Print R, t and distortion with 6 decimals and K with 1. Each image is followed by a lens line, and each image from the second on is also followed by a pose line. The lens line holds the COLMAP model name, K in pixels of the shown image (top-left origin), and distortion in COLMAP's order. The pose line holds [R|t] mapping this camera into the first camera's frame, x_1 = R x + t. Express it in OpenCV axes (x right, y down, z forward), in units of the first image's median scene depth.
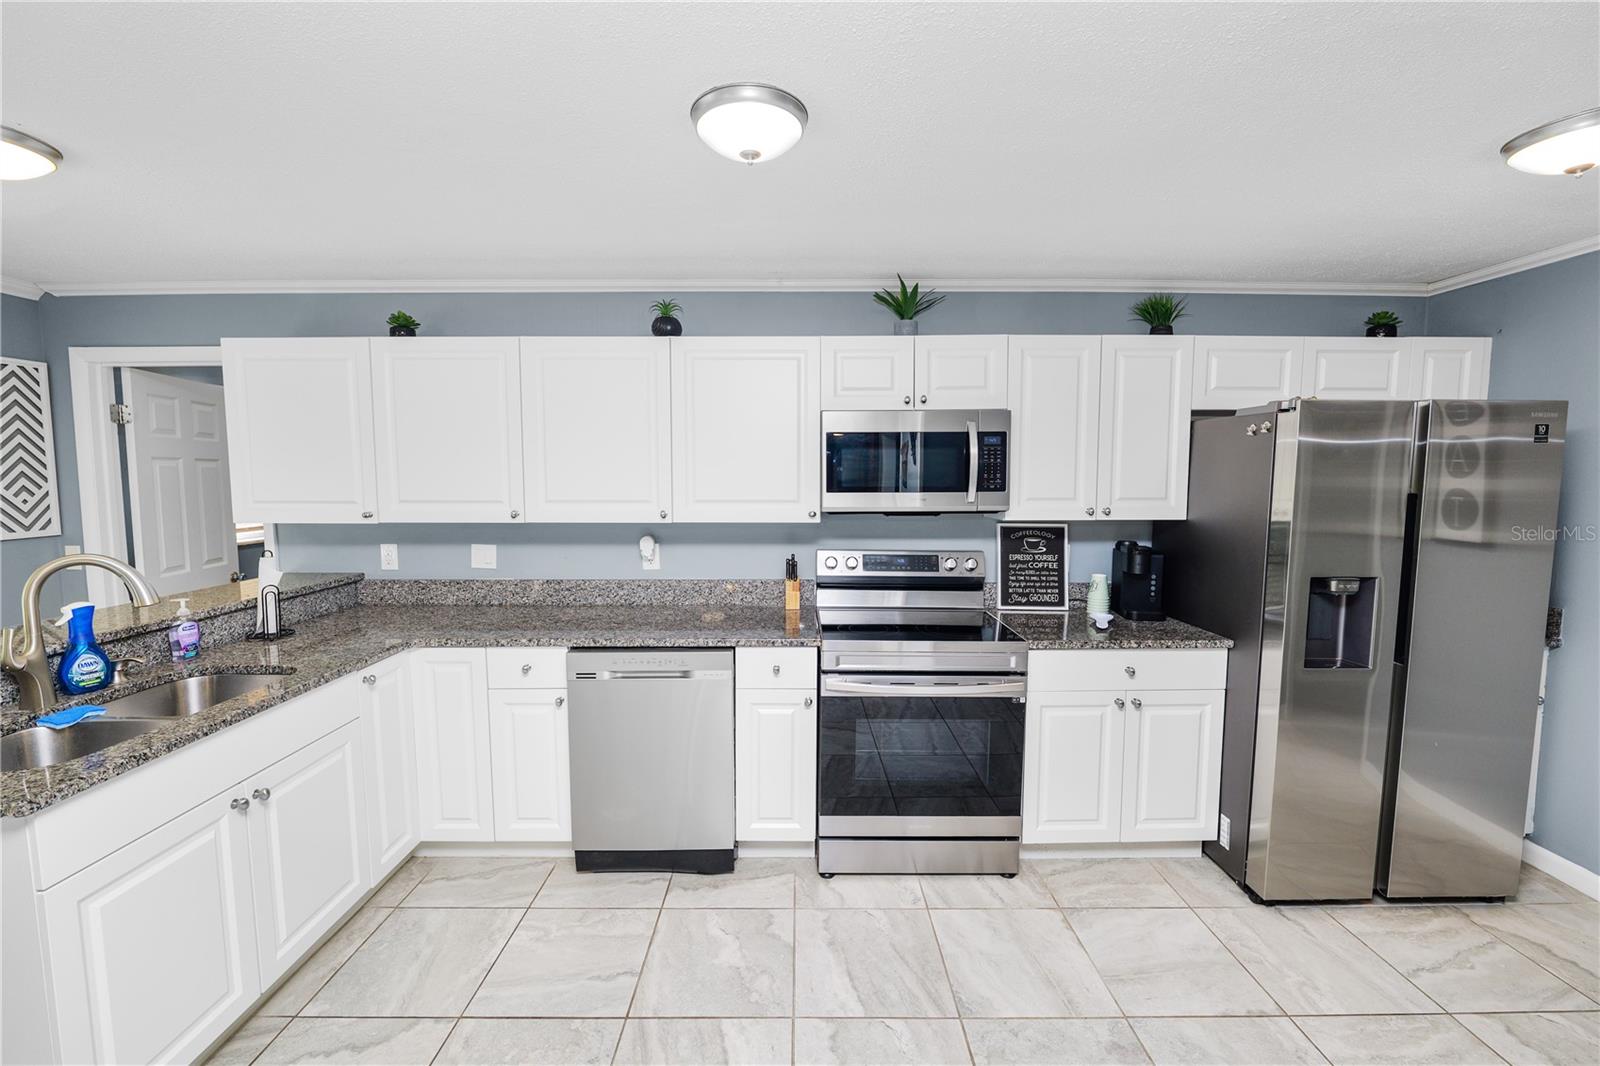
lens RADIAL K [[650.8, 0, 803.2], [0, 650.8, 528.9], [0, 0, 1]] dist [-0.012941, 0.000860]
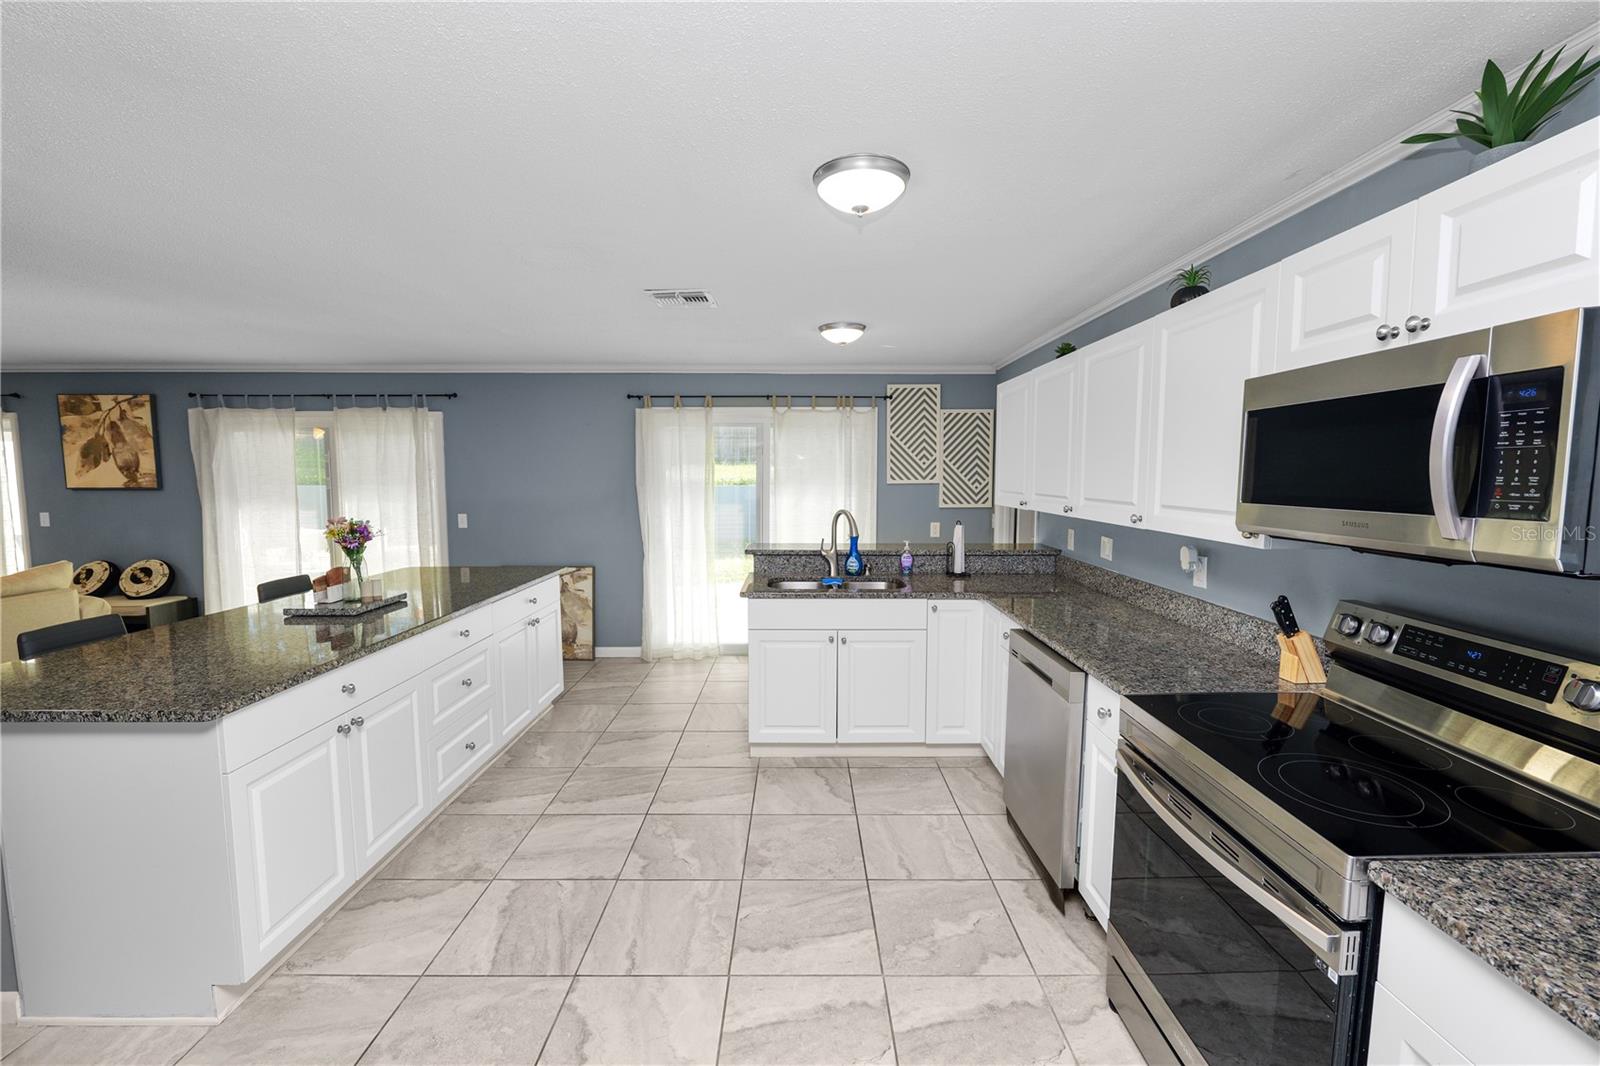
lens RADIAL K [[650.8, 0, 803.1], [0, 650.8, 528.7], [0, 0, 1]] dist [-0.012941, 0.000860]
pose [[-0.002252, 0.086528, -0.996247, 0.704841], [-0.085491, 0.992585, 0.086403, -0.048923], [0.996336, 0.085365, 0.005162, 0.561268]]
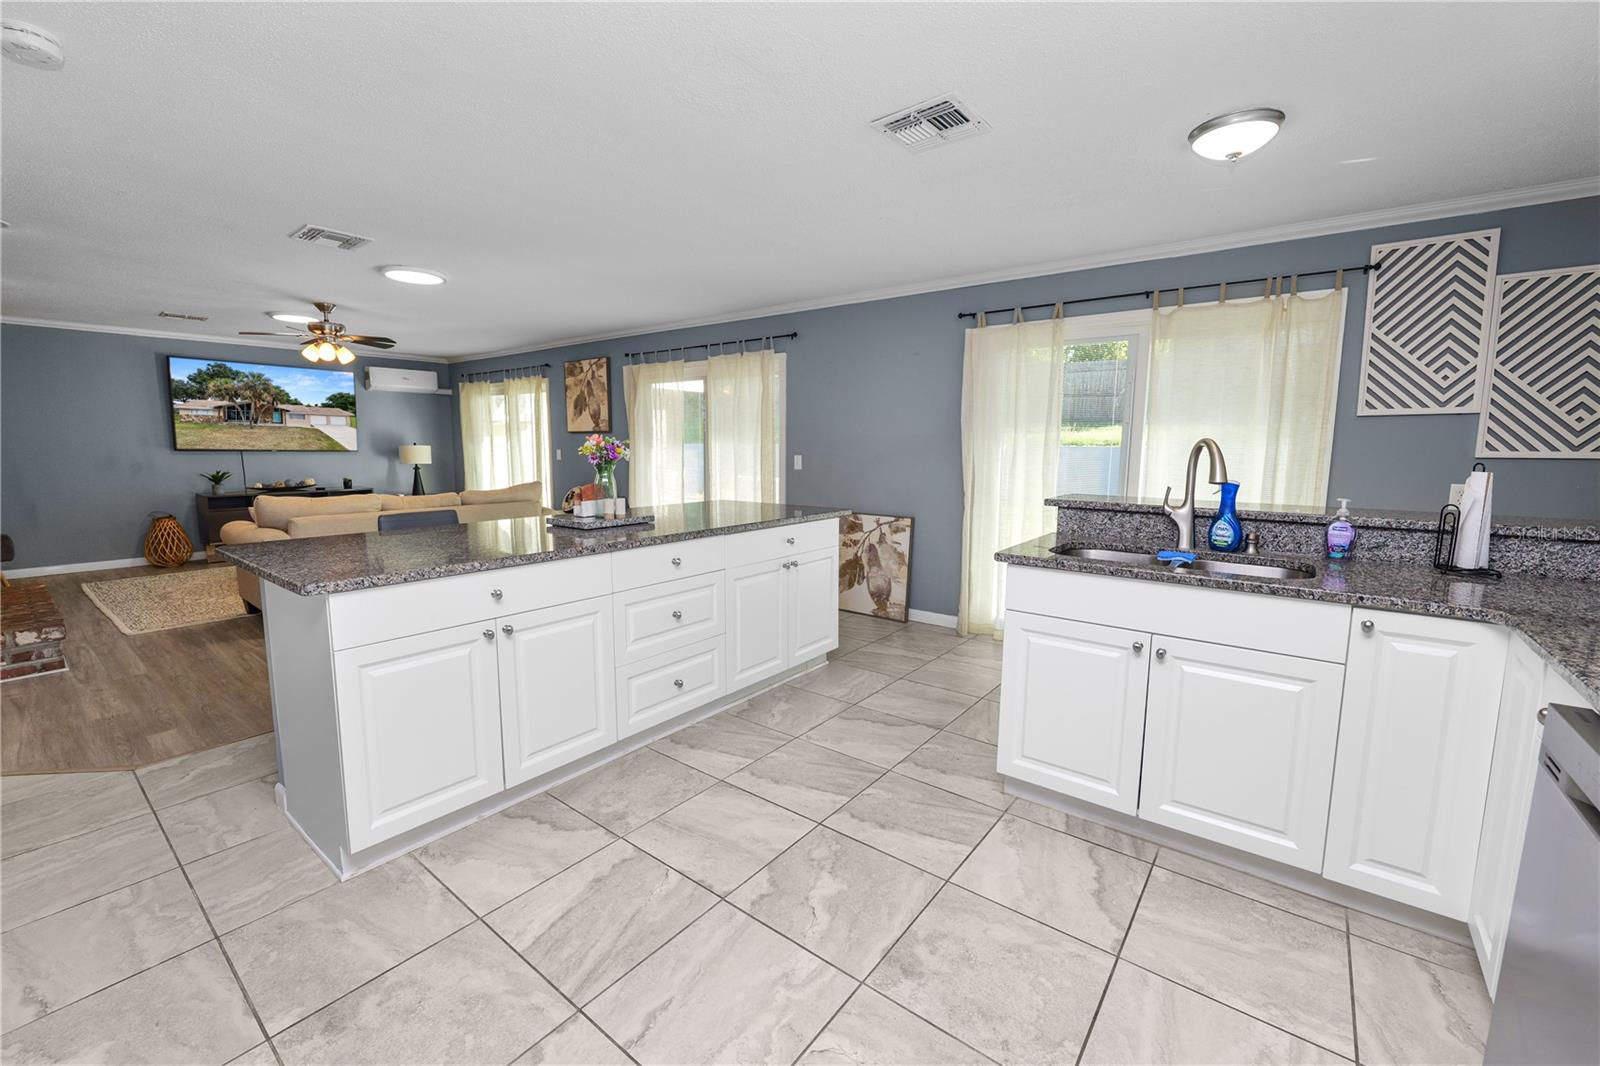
lens RADIAL K [[650.8, 0, 796.9], [0, 650.8, 524.8], [0, 0, 1]] dist [-0.012941, 0.000860]
pose [[-0.623335, 0.097161, -0.775895, 0.274404], [-0.069669, 0.981404, 0.178866, 0.022959], [0.778845, 0.165549, -0.604974, 0.769649]]
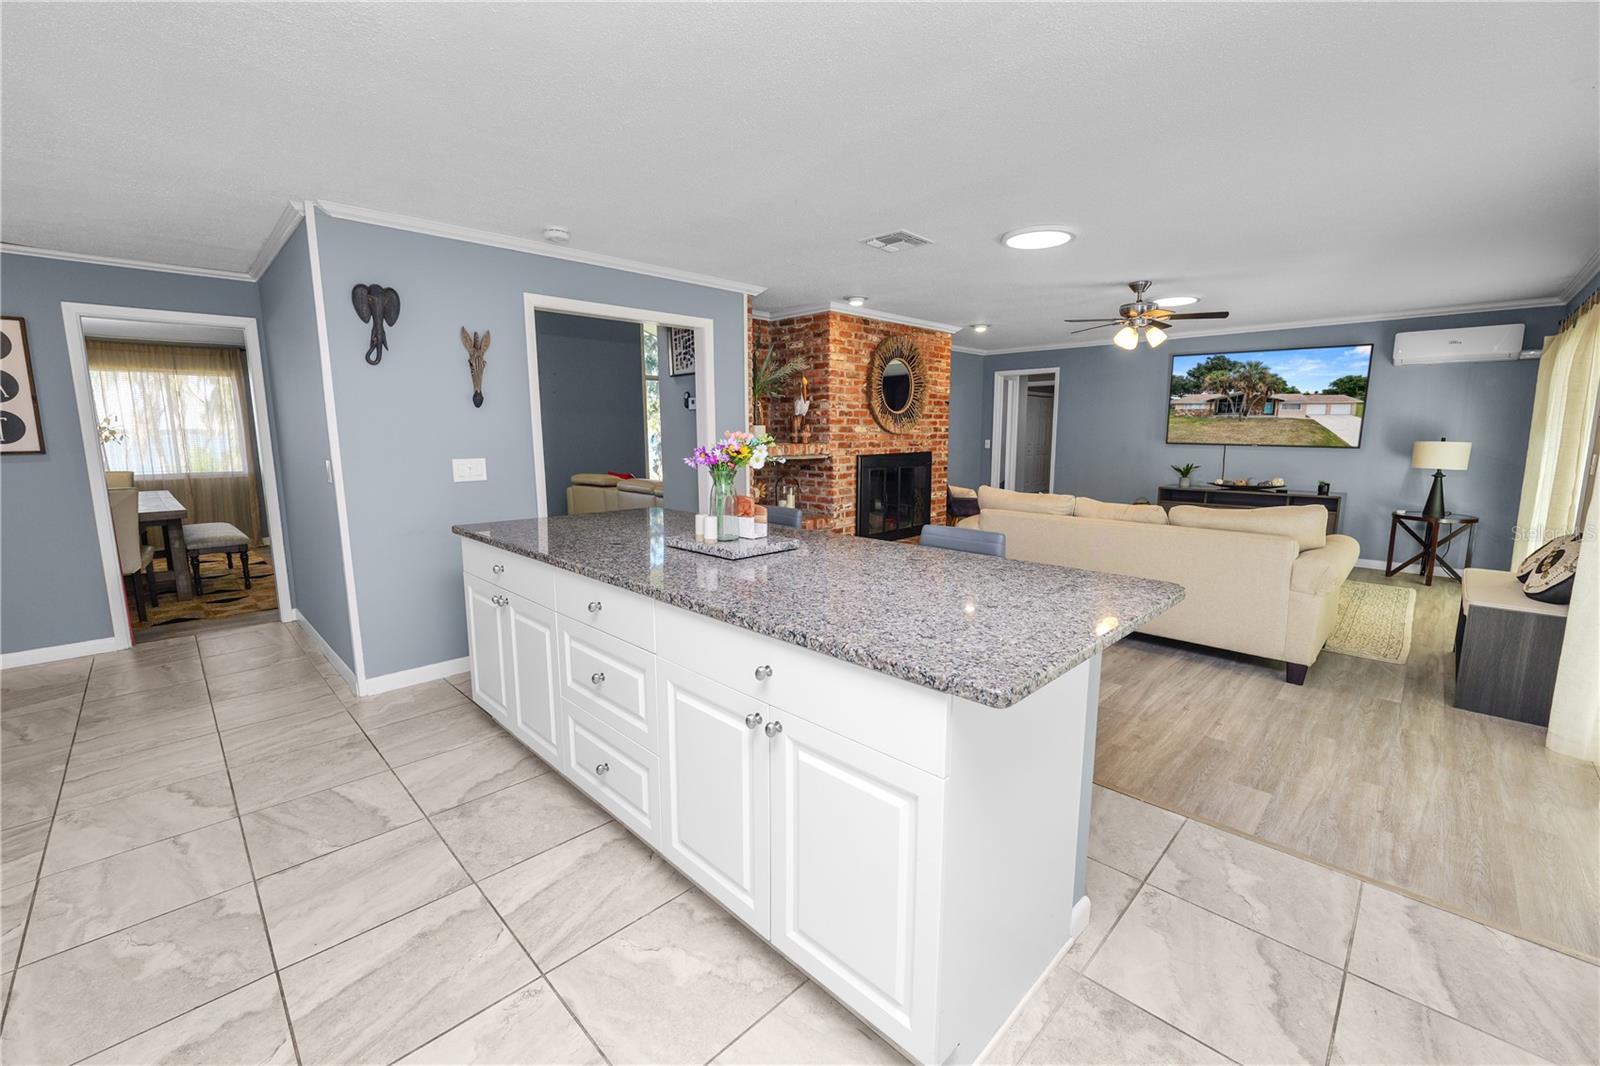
lens RADIAL K [[650.8, 0, 795.9], [0, 650.8, 527.4], [0, 0, 1]] dist [-0.012941, 0.000860]
pose [[-0.699895, -0.100379, 0.707157, -1.115384], [0.063350, 0.977449, 0.201446, 0.053667], [-0.711430, 0.185790, -0.677753, 0.322865]]
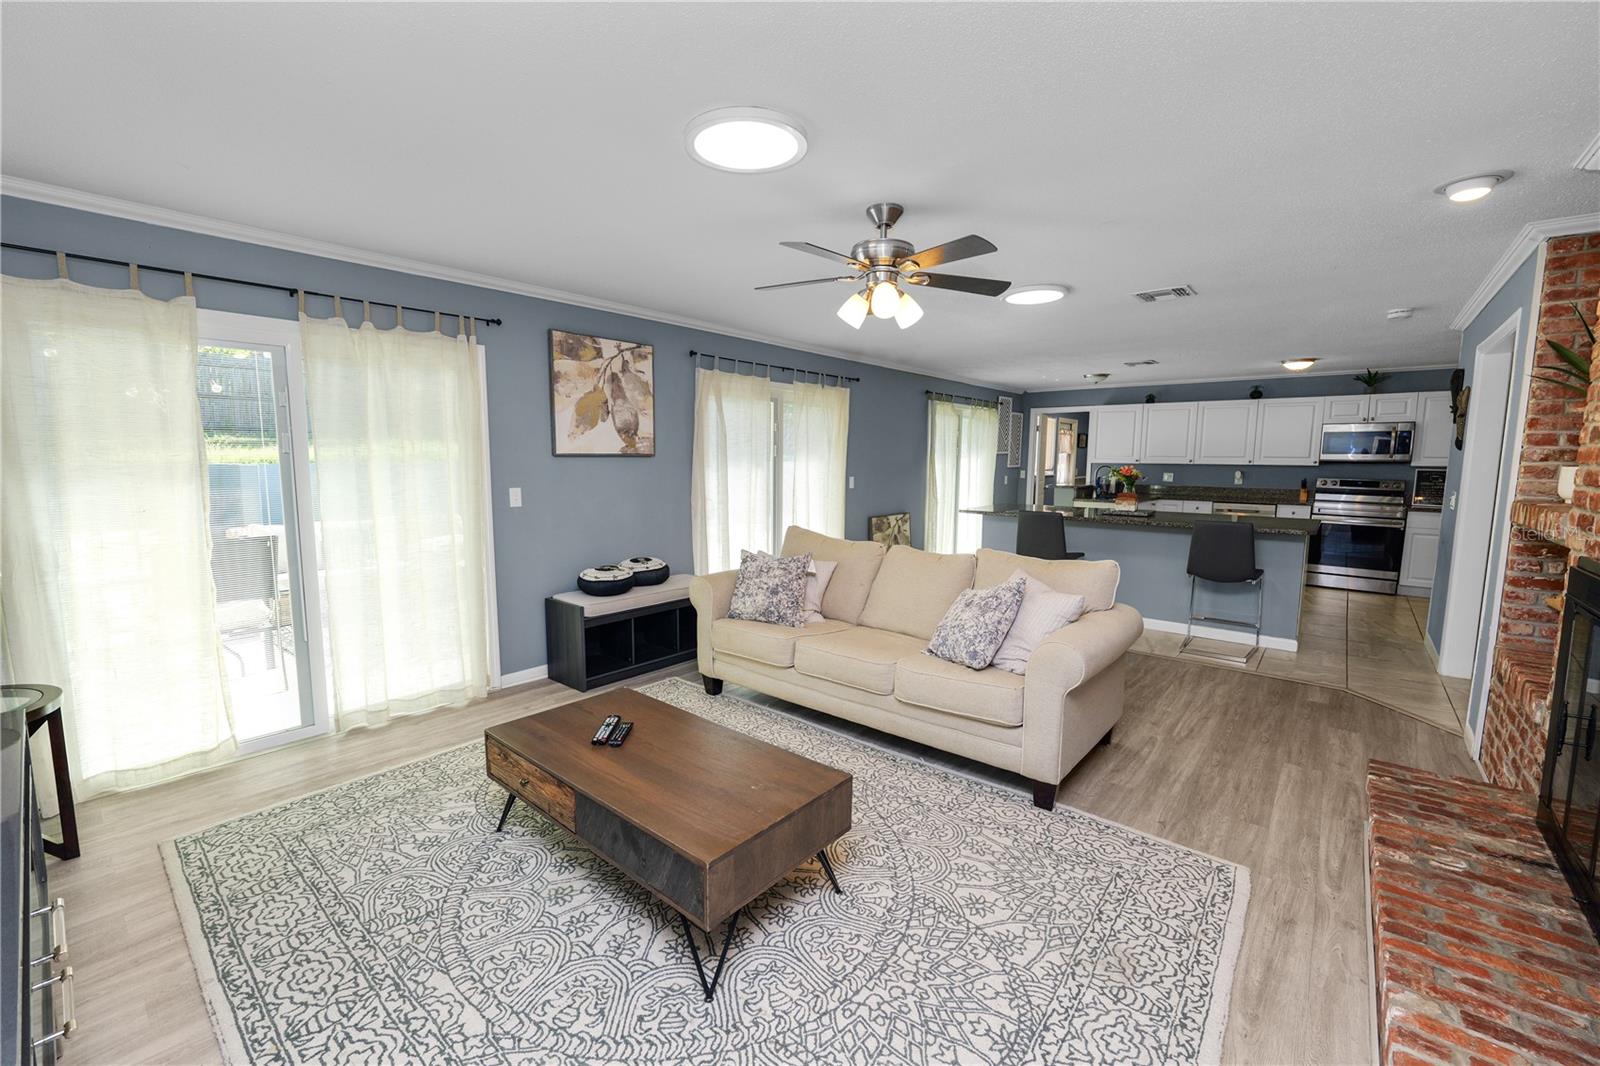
lens RADIAL K [[650.8, 0, 794.8], [0, 650.8, 536.6], [0, 0, 1]] dist [-0.012941, 0.000860]
pose [[0.756250, 0.085003, -0.648737, 0.152493], [-0.060248, 0.996359, 0.060319, 0.267315], [0.651503, -0.006531, 0.758618, -2.578322]]
